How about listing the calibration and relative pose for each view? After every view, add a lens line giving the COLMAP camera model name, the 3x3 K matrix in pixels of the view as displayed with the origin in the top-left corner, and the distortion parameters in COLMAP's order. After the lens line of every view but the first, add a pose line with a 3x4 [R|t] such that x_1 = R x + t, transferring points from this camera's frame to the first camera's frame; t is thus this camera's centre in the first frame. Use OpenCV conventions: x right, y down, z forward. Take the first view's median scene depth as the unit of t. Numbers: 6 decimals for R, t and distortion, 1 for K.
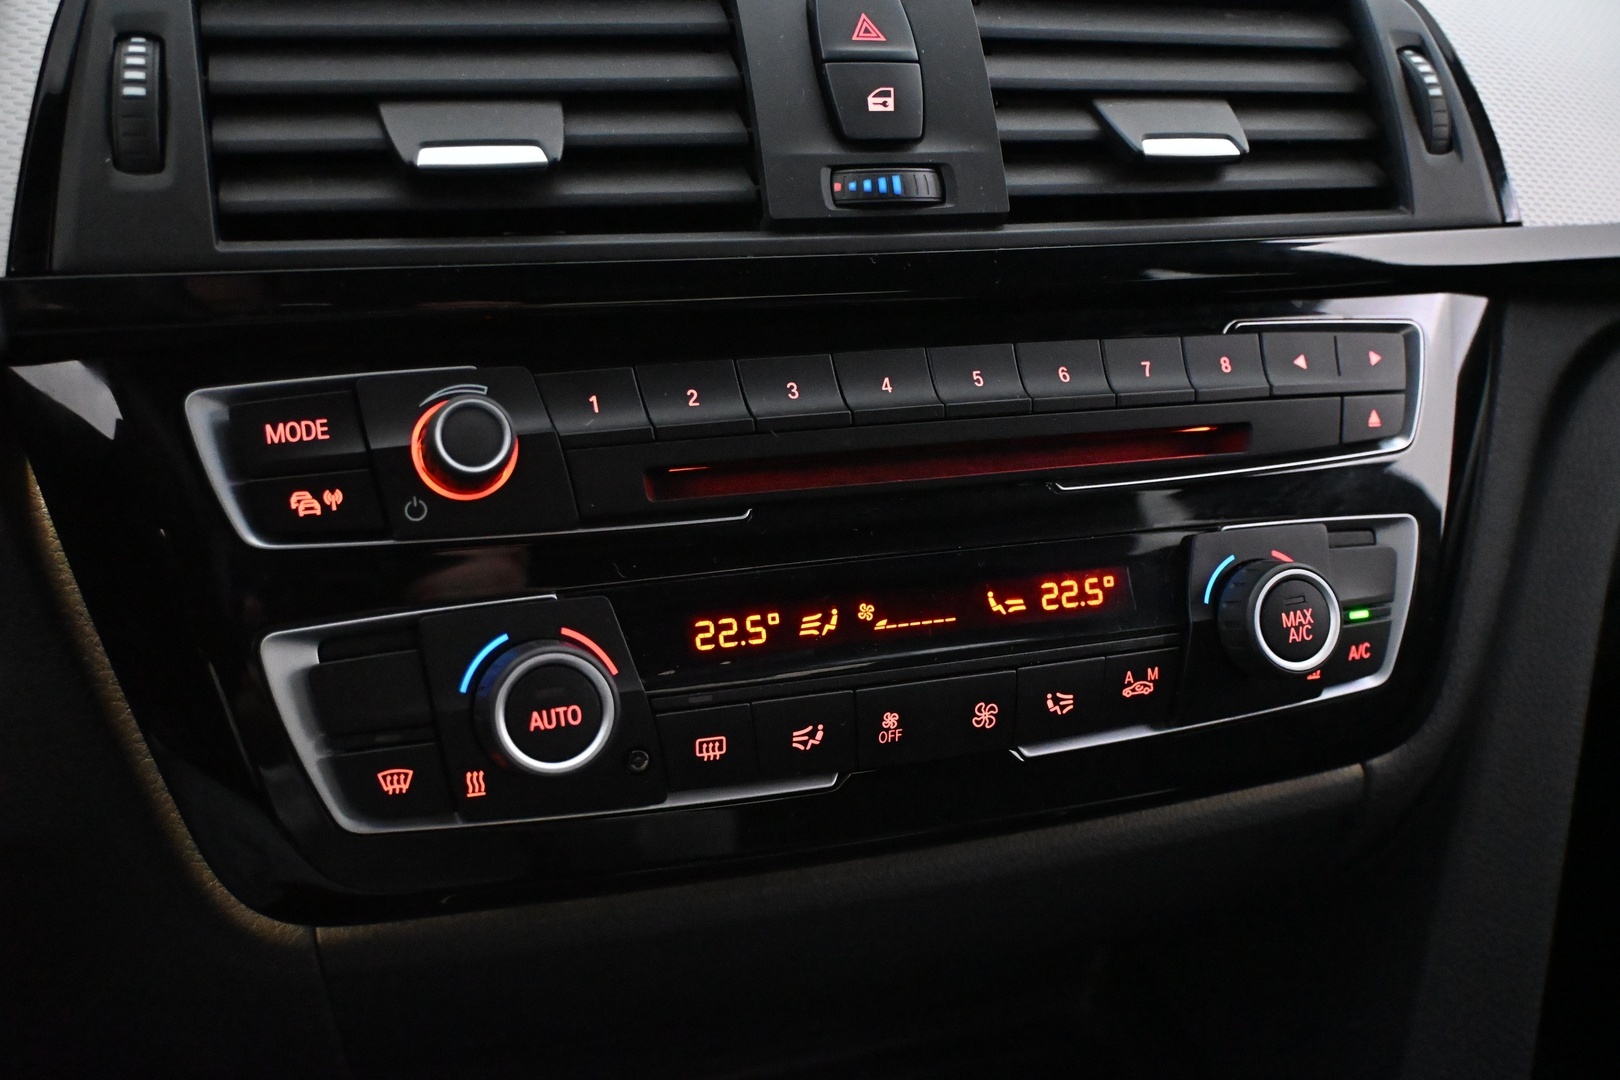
lens RADIAL K [[1782.4, 0, 810.6], [0, 1782.4, 534.2], [0, 0, 1]] dist [-0.040565, 0.000000]
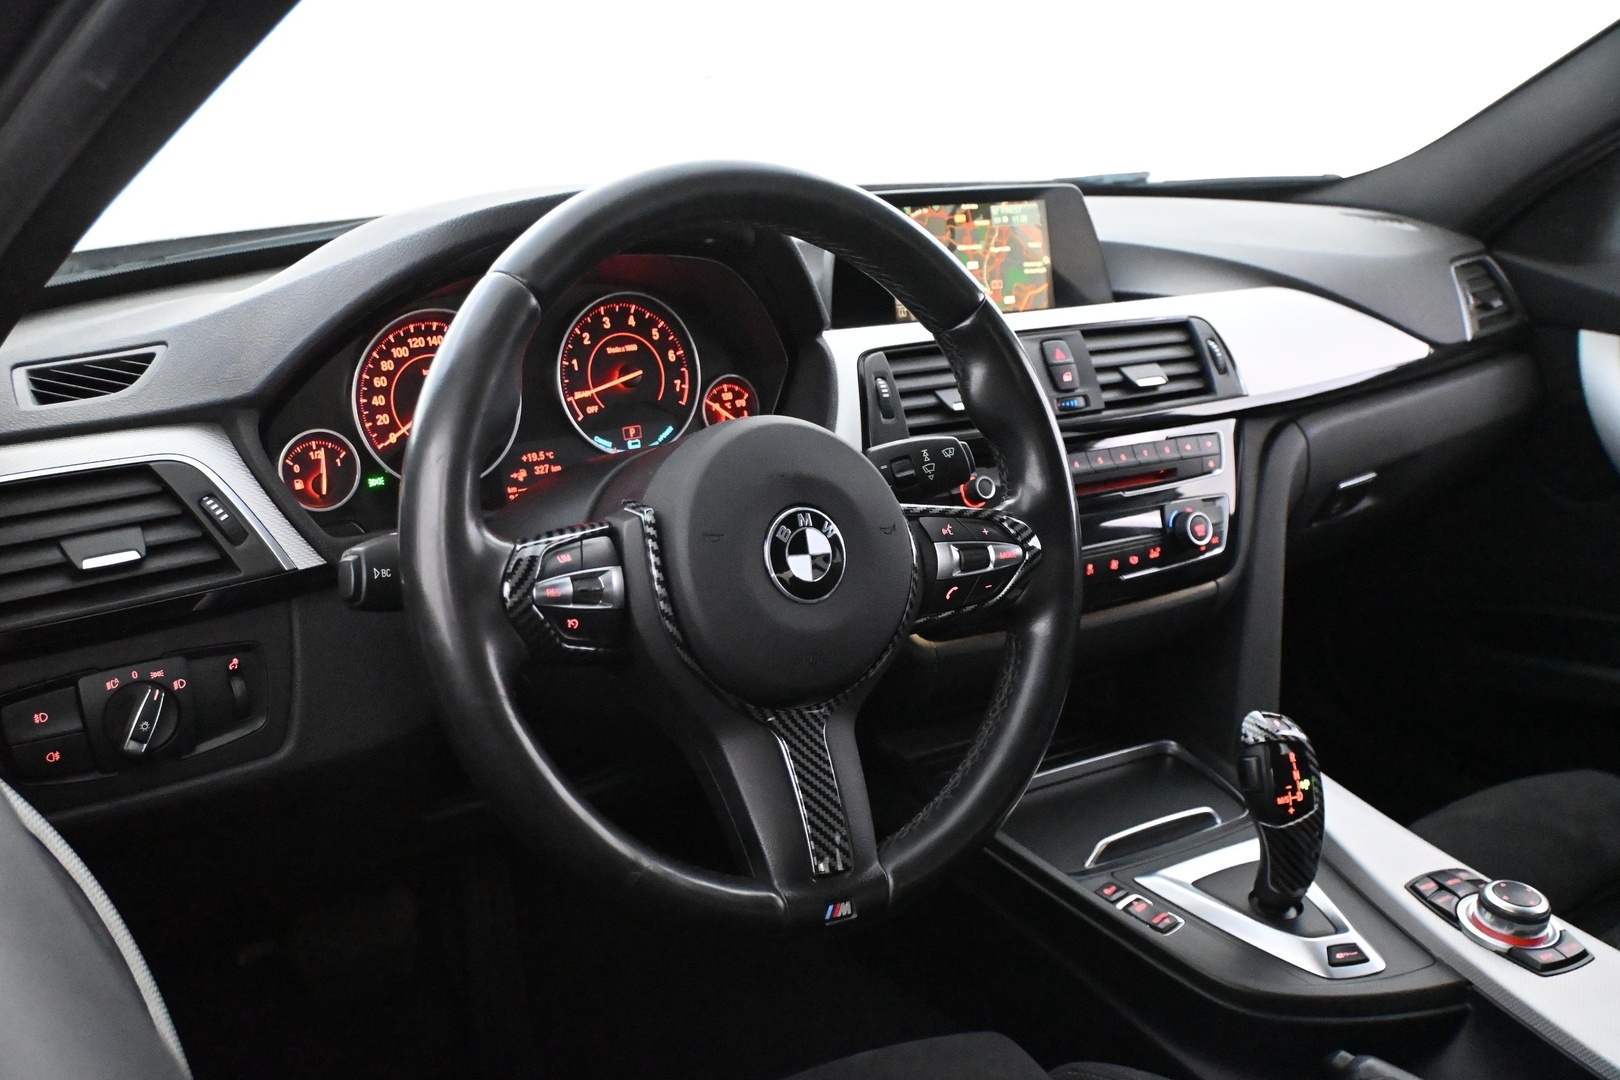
lens RADIAL K [[1596.0, 0, 813.1], [0, 1596.0, 542.4], [0, 0, 1]] dist [-0.017994, 0.000000]
pose [[0.980881, -0.084254, 0.175424, -0.877574], [0.091002, 0.995375, -0.030767, 0.094620], [-0.172021, 0.046142, 0.984012, -1.628327]]
